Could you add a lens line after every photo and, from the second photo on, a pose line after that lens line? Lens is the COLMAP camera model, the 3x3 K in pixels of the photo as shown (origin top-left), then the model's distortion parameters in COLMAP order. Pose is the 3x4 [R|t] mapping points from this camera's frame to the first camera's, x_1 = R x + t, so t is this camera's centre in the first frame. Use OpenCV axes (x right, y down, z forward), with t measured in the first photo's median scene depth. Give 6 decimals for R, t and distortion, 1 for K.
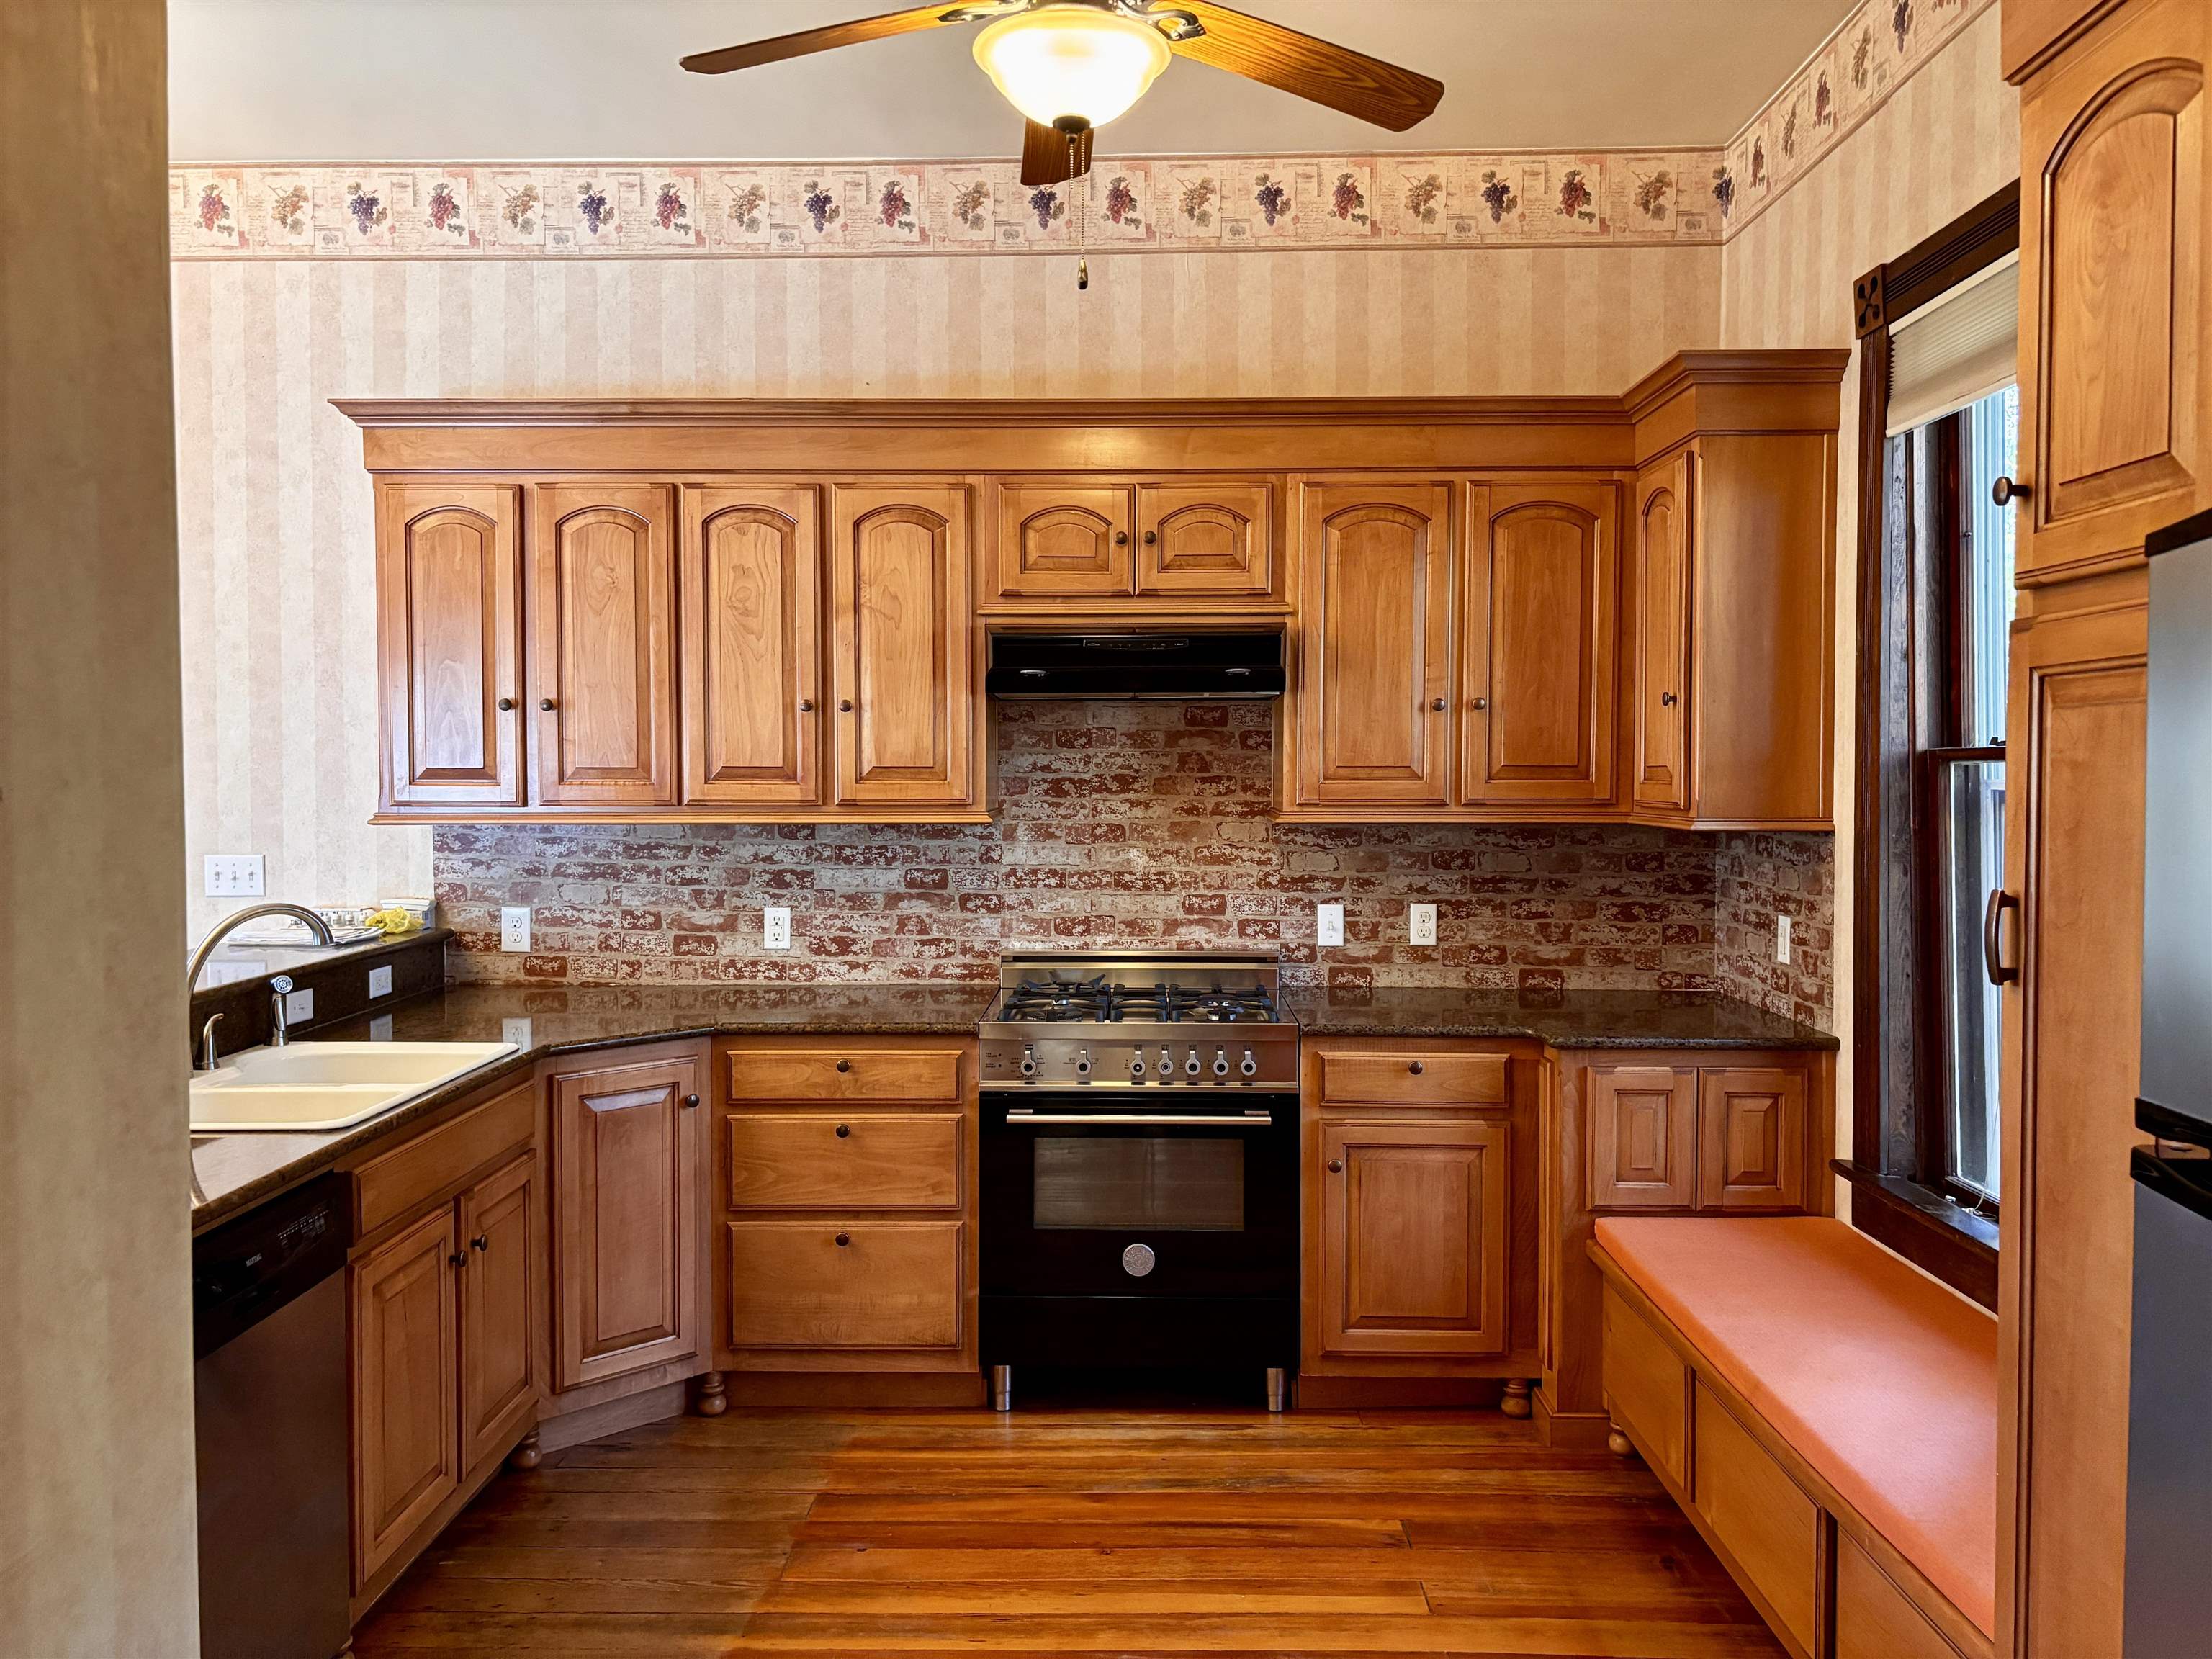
lens RADIAL K [[1648.6, 0, 1113.0], [0, 1648.6, 817.5], [0, 0, 1]] dist [0.068723, -0.079379]
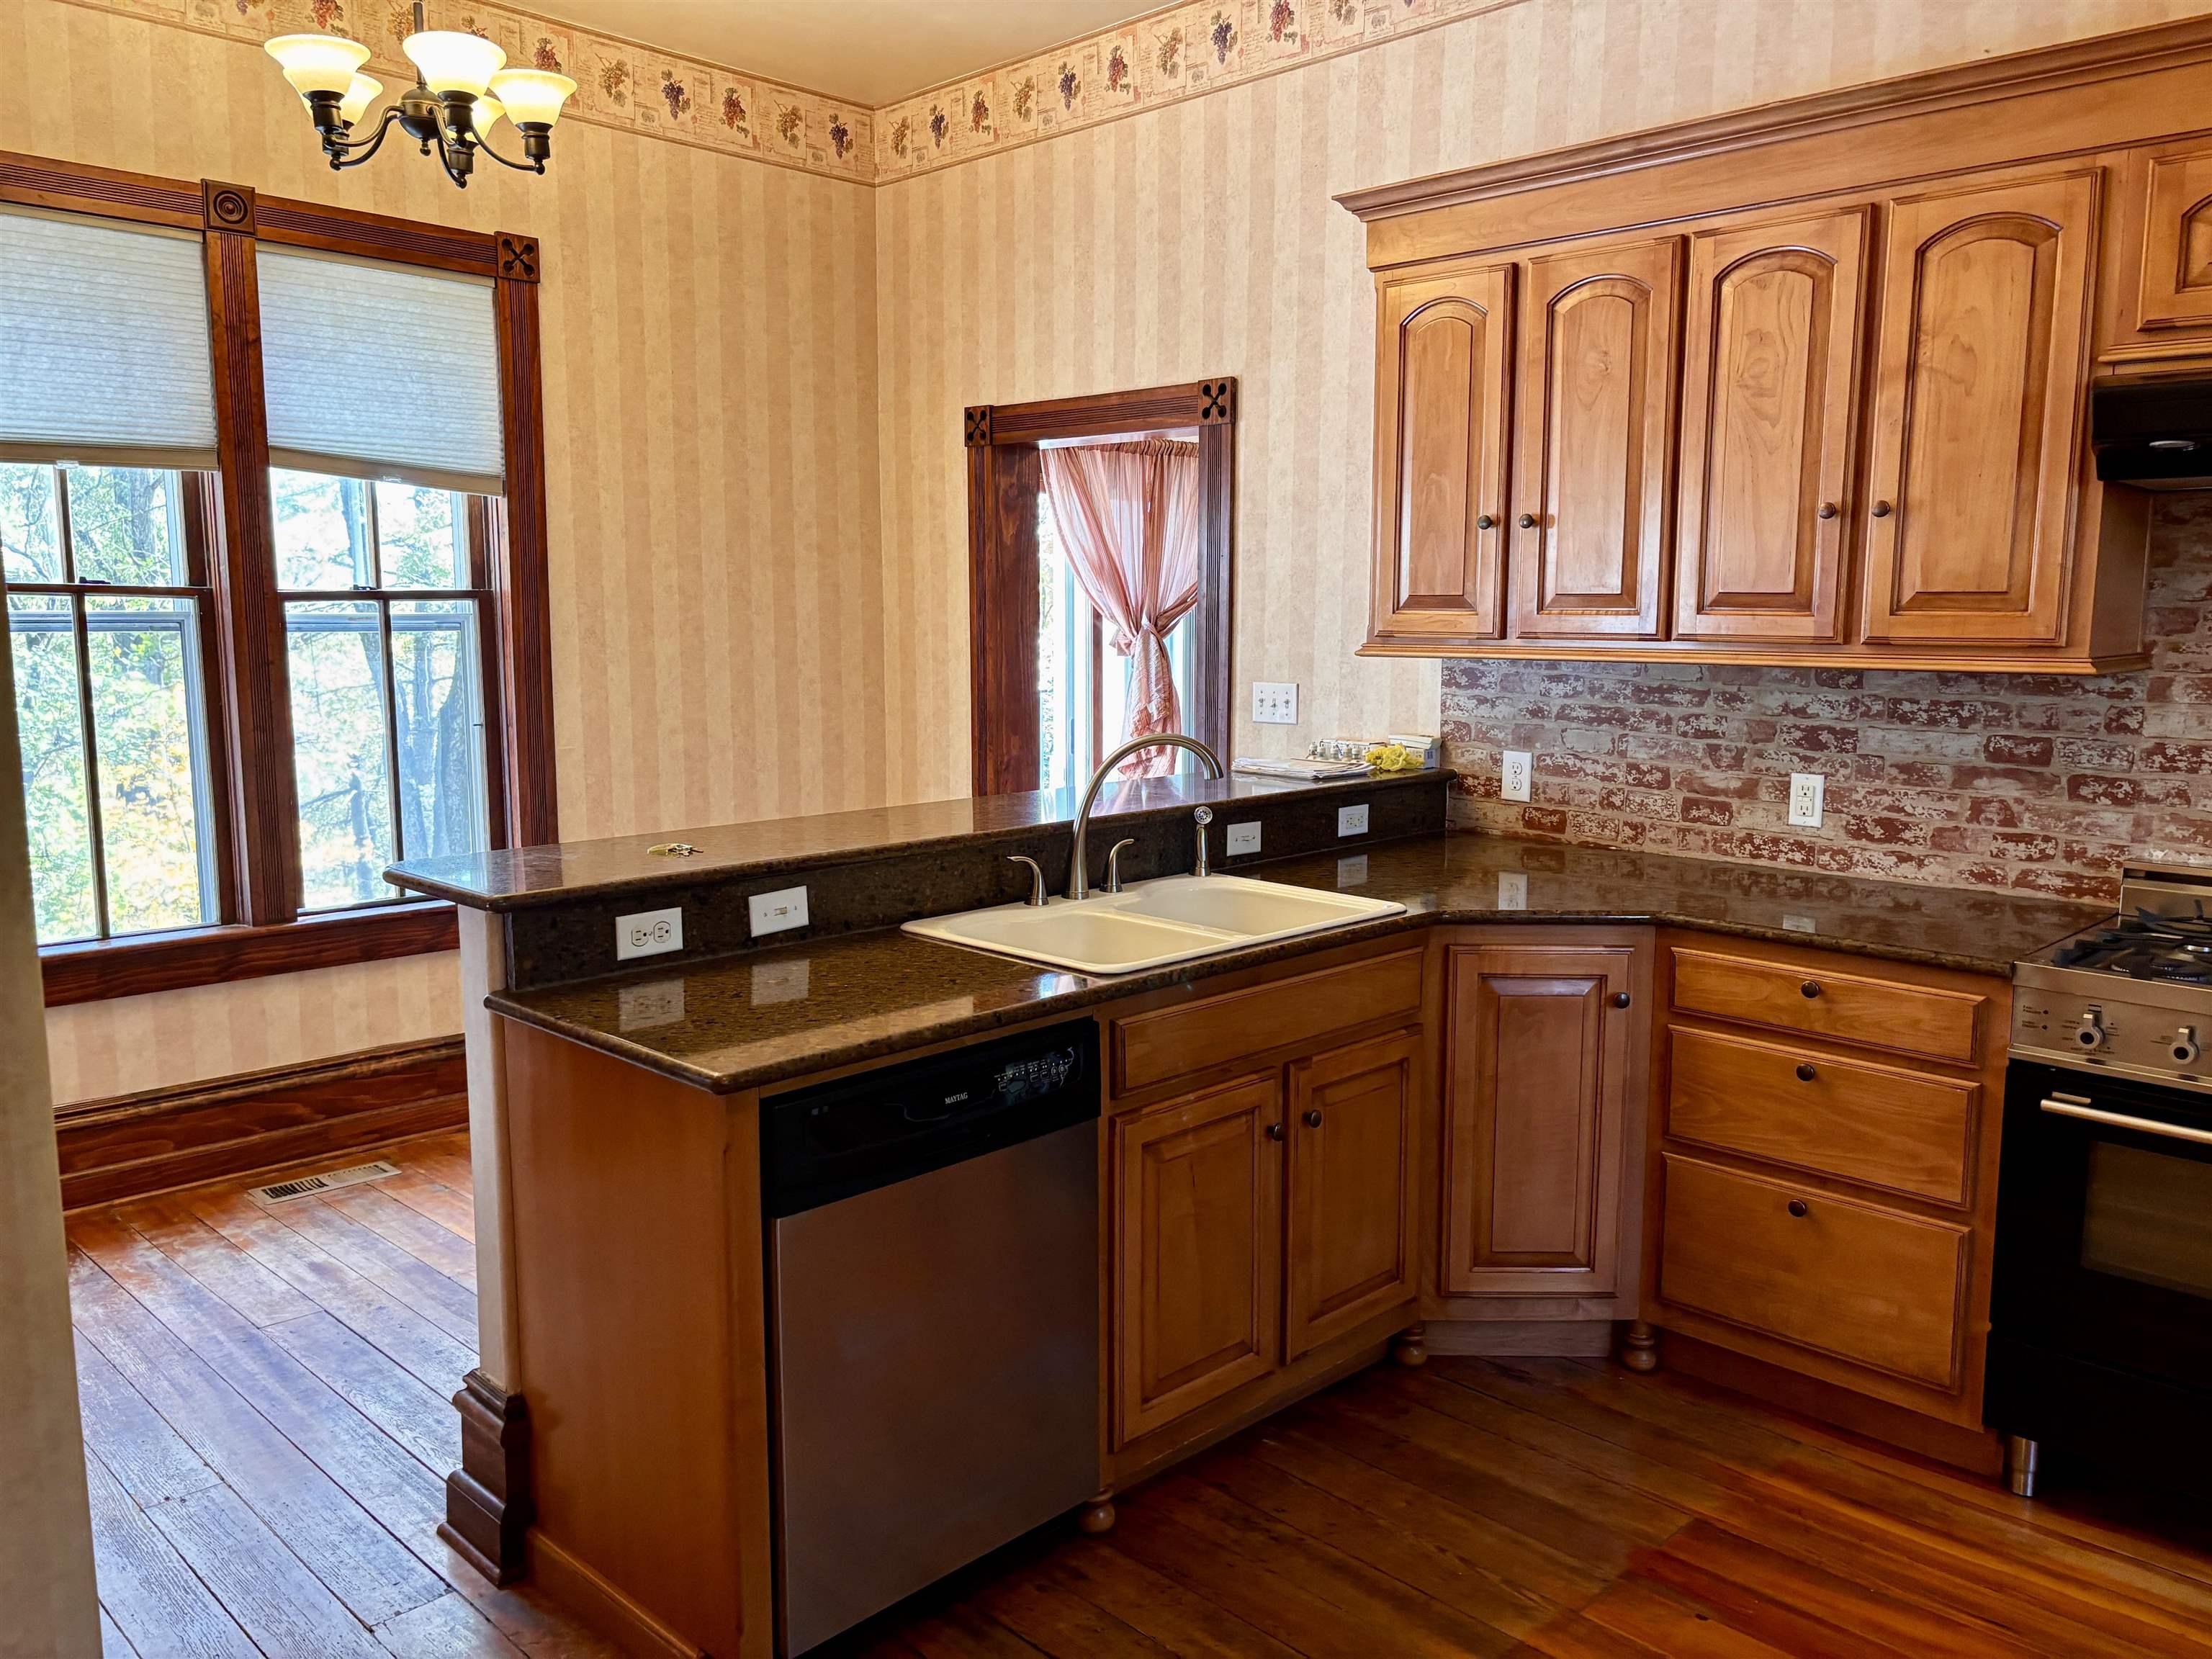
lens RADIAL K [[1668.6, 0, 1145.0], [0, 1668.6, 821.7], [0, 0, 1]] dist [0.024085, -0.003412]
pose [[0.725695, 0.095004, -0.681426, 0.113325], [-0.026174, 0.993516, 0.110640, -0.002851], [0.687518, -0.062455, 0.723476, 0.204937]]
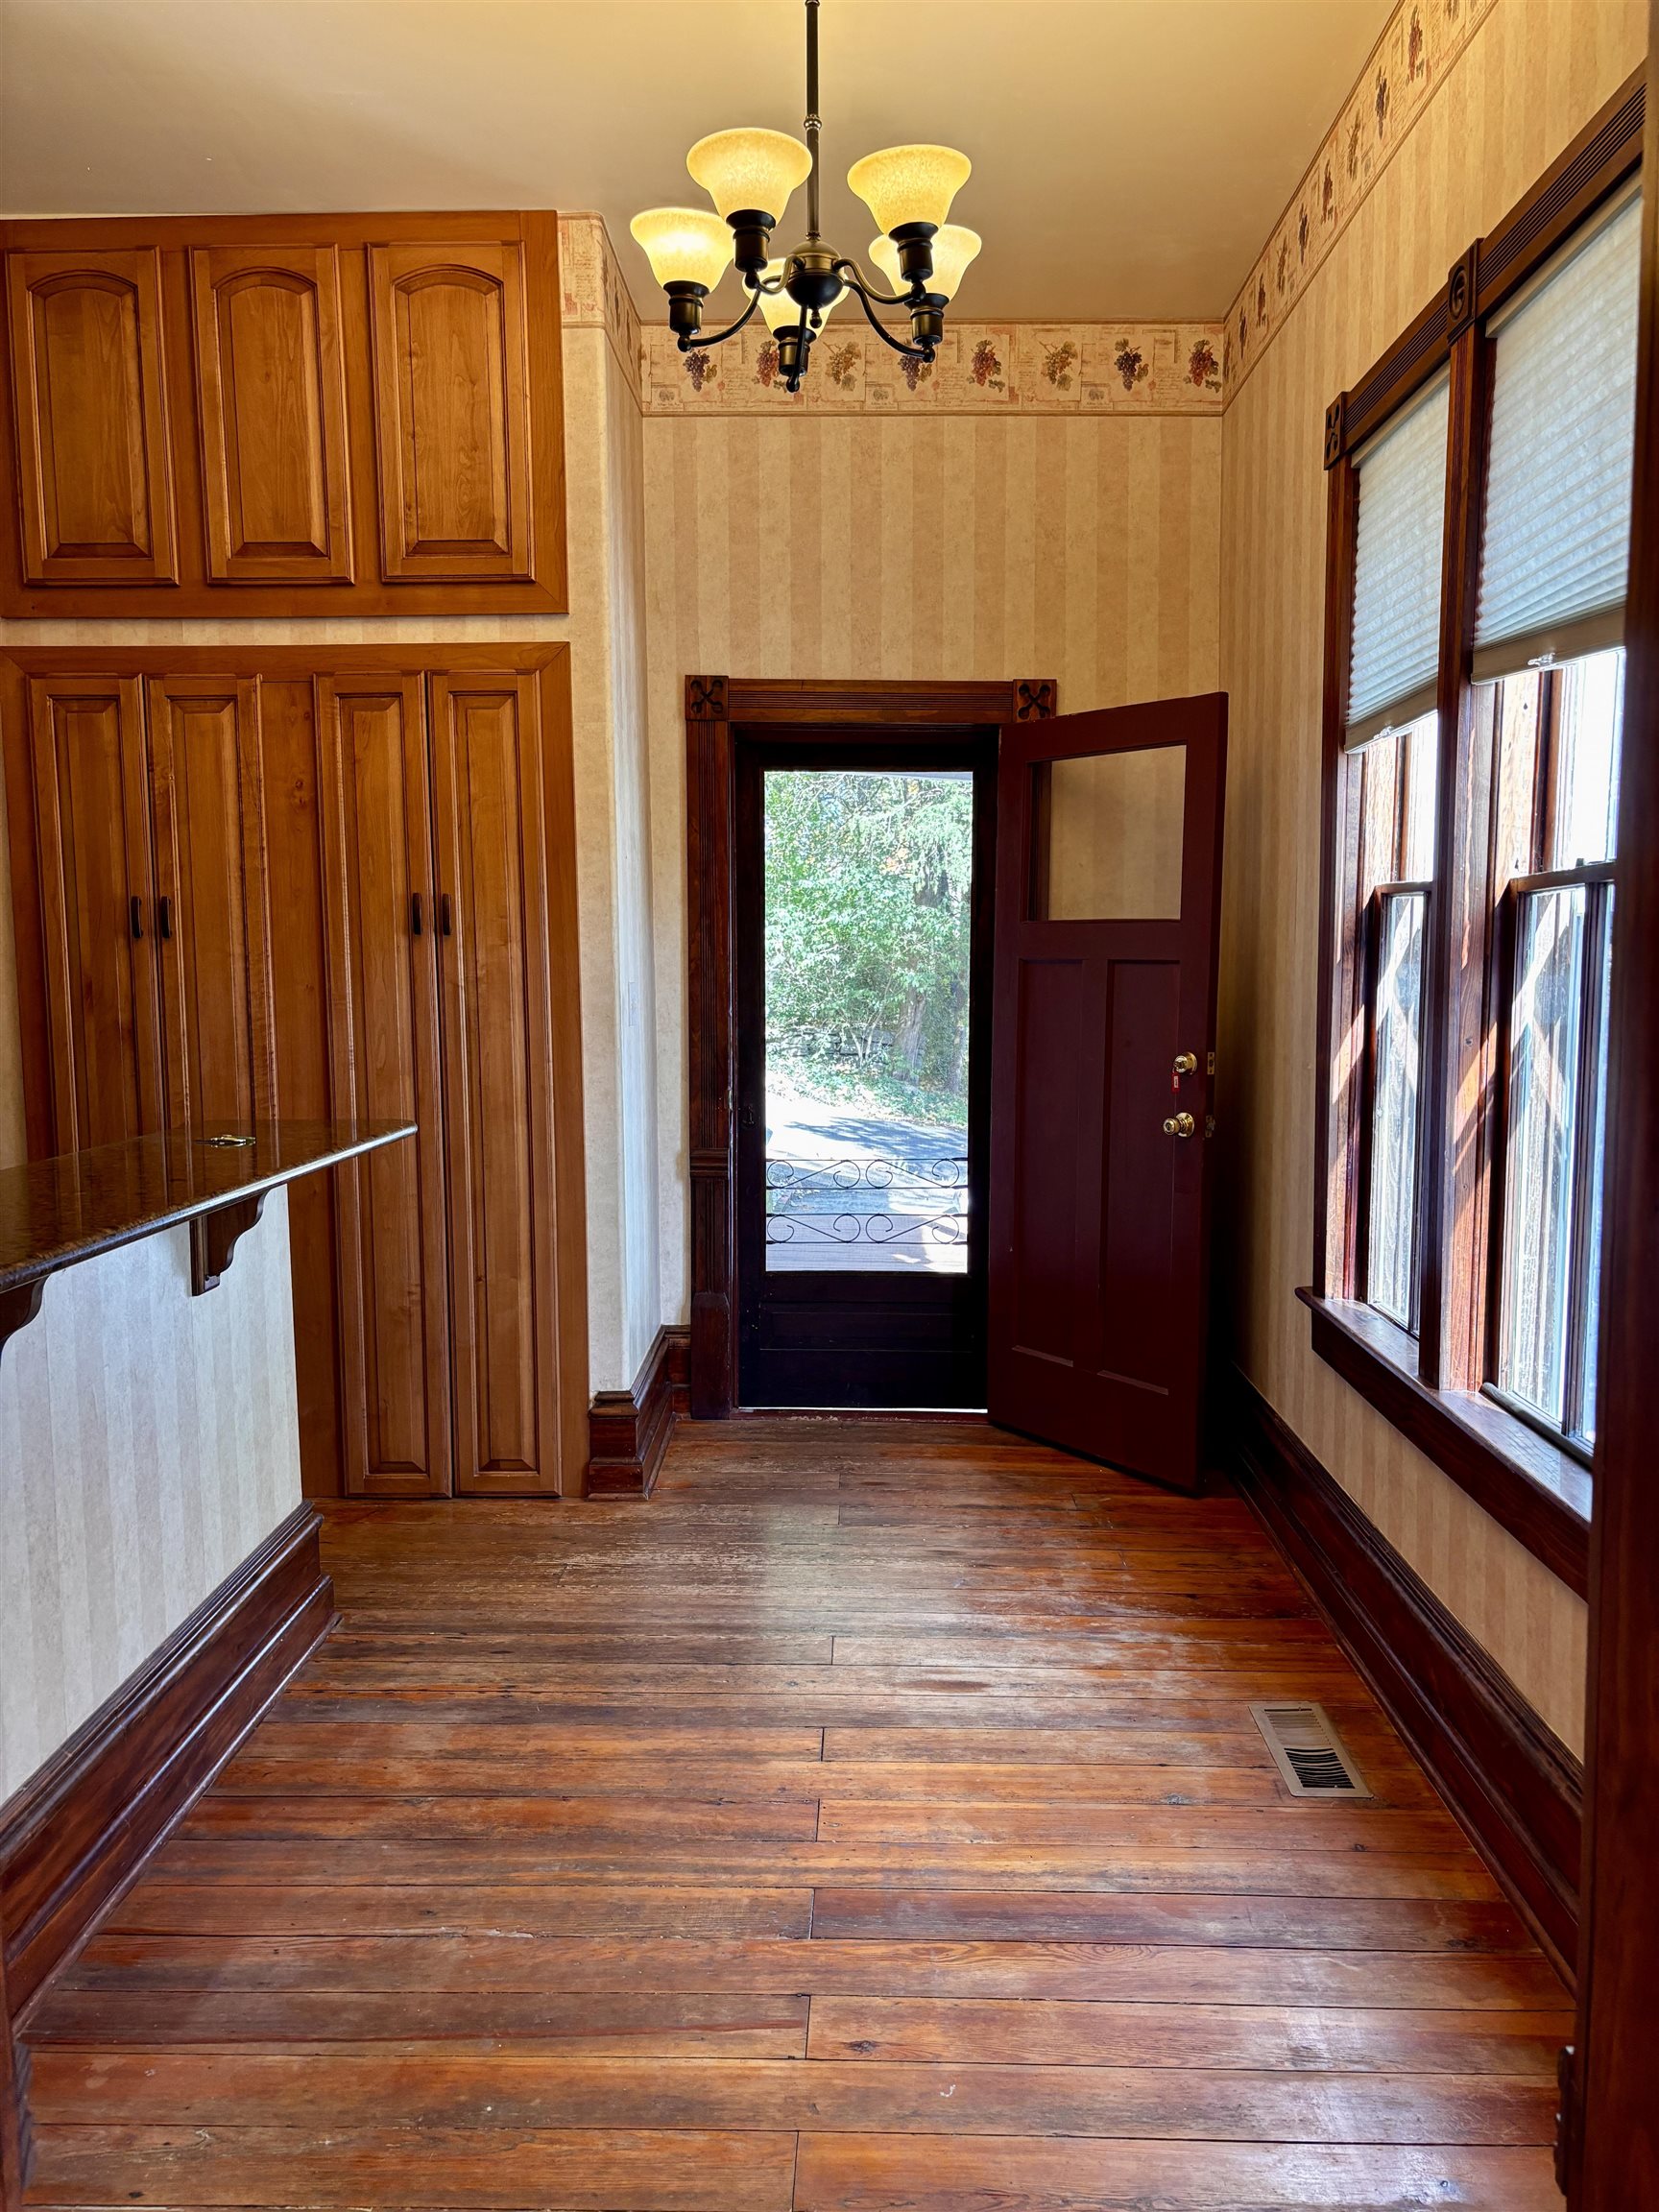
lens RADIAL K [[1660.5, 0, 848.2], [0, 1660.5, 1122.6], [0, 0, 1]] dist [-0.006537, 0.041984]
pose [[-0.999950, 0.006444, 0.007614, -0.699290], [0.007409, 0.990905, 0.134361, -0.011354], [-0.006679, 0.134411, -0.990903, 1.191223]]
